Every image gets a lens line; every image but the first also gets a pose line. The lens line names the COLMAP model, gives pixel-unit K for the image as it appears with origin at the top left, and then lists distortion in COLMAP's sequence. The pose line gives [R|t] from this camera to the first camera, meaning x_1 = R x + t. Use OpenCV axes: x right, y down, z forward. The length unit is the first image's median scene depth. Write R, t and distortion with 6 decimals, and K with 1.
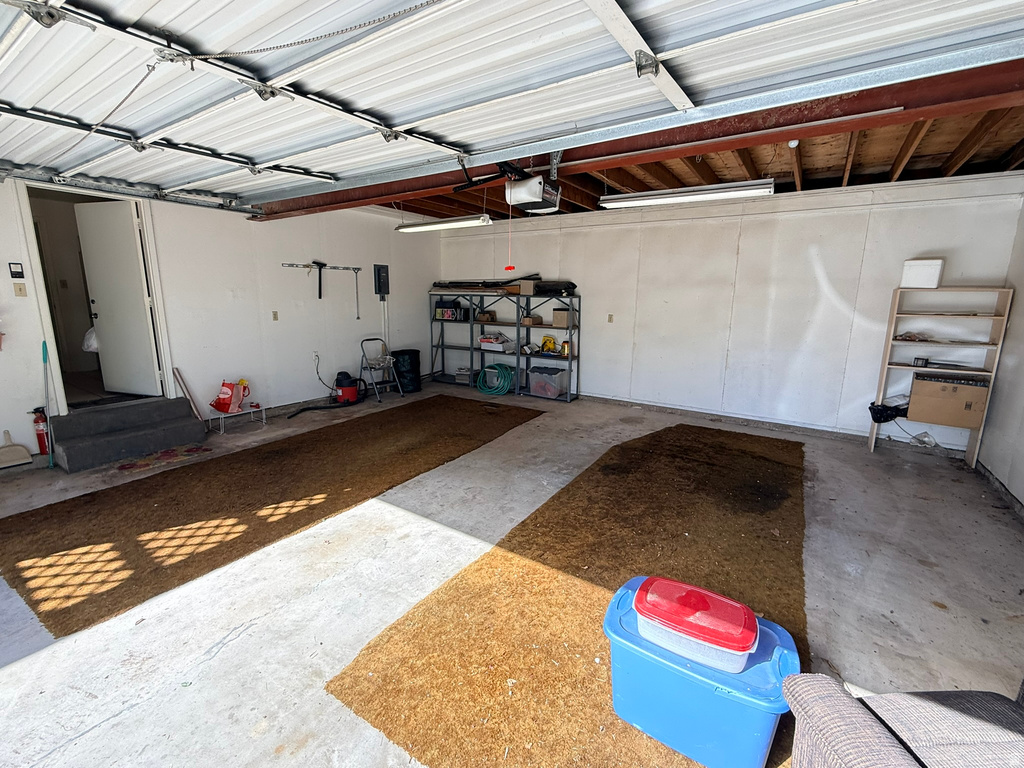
lens RADIAL K [[446.4, 0, 512.6], [0, 446.4, 384.2], [0, 0, 1]] dist [0.001265, -0.000524]
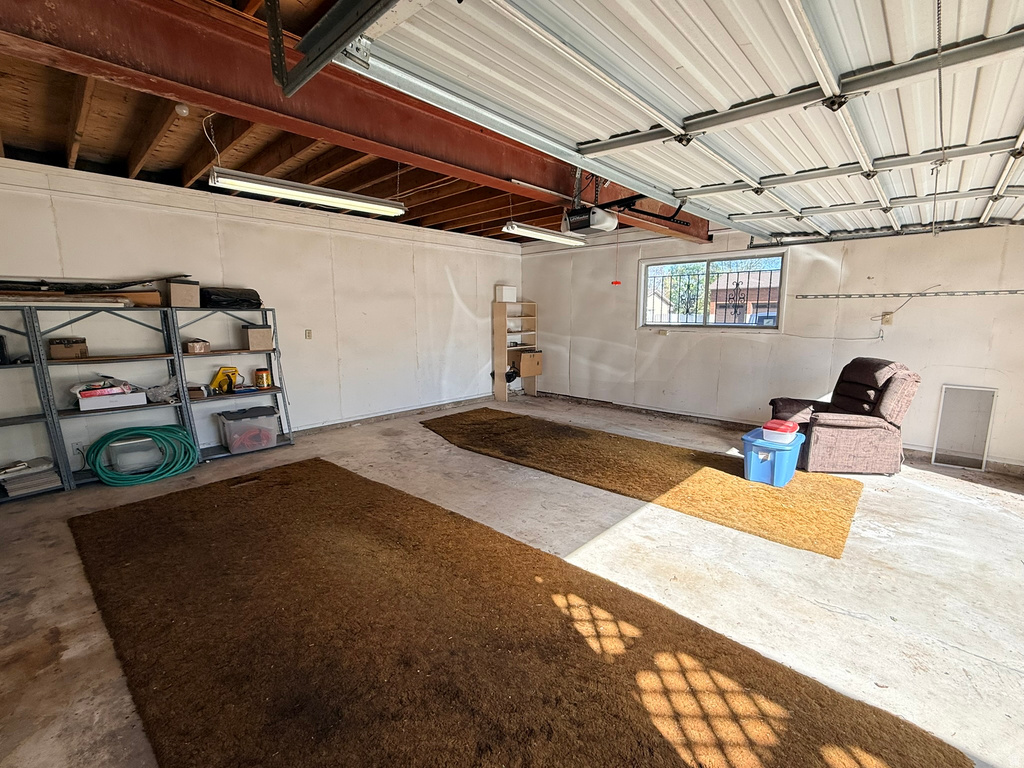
lens RADIAL K [[446.4, 0, 511.6], [0, 446.4, 385.5], [0, 0, 1]] dist [0.001265, -0.000524]
pose [[0.170375, -0.172839, 0.970103, -0.799150], [0.198302, 0.970369, 0.138059, -0.132808], [-0.965219, 0.168852, 0.199601, 0.672217]]
